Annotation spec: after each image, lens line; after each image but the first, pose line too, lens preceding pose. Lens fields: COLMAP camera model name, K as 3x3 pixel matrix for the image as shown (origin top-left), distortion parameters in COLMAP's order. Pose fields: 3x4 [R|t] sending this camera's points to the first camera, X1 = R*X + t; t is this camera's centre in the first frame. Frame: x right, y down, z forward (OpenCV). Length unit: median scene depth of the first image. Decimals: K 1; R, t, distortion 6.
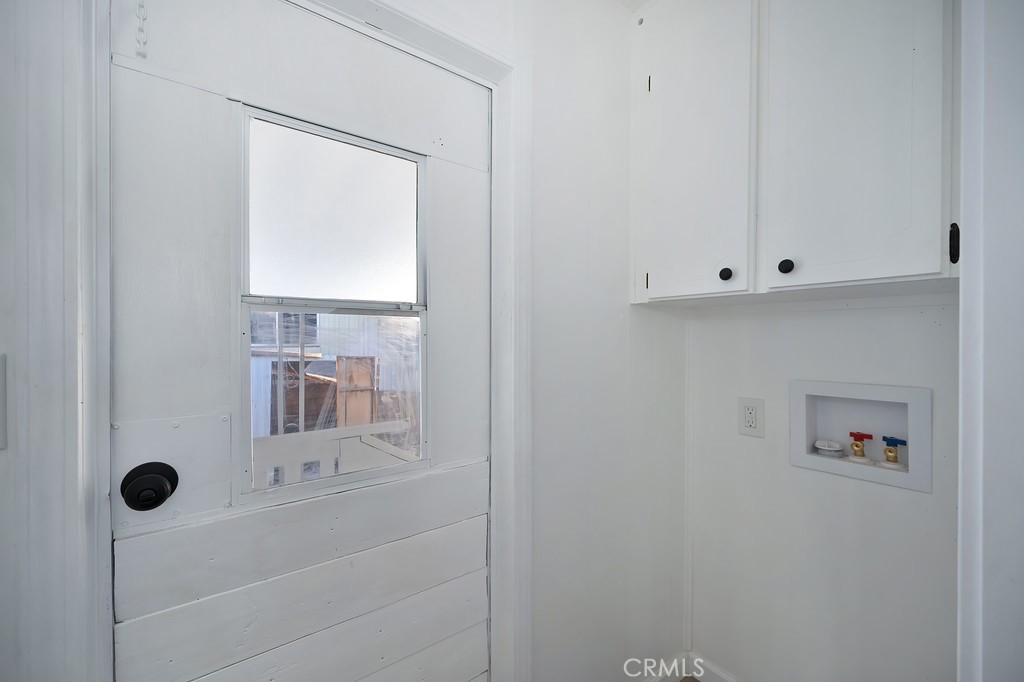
lens RADIAL K [[408.9, 0, 509.2], [0, 408.9, 342.0], [0, 0, 1]] dist [-0.000056, -0.000090]
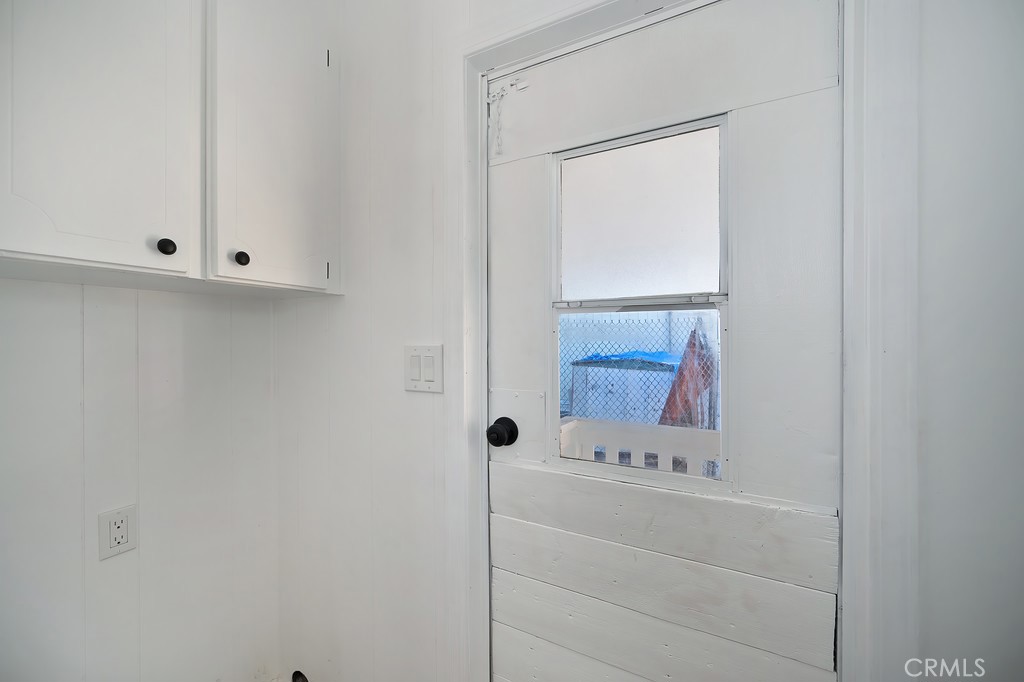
lens RADIAL K [[408.9, 0, 509.2], [0, 408.9, 342.0], [0, 0, 1]] dist [-0.000056, -0.000090]
pose [[0.430558, 0.007303, -0.902533, 0.418684], [-0.003262, 0.999973, 0.006535, 0.002873], [0.902557, 0.000131, 0.430571, 0.294431]]
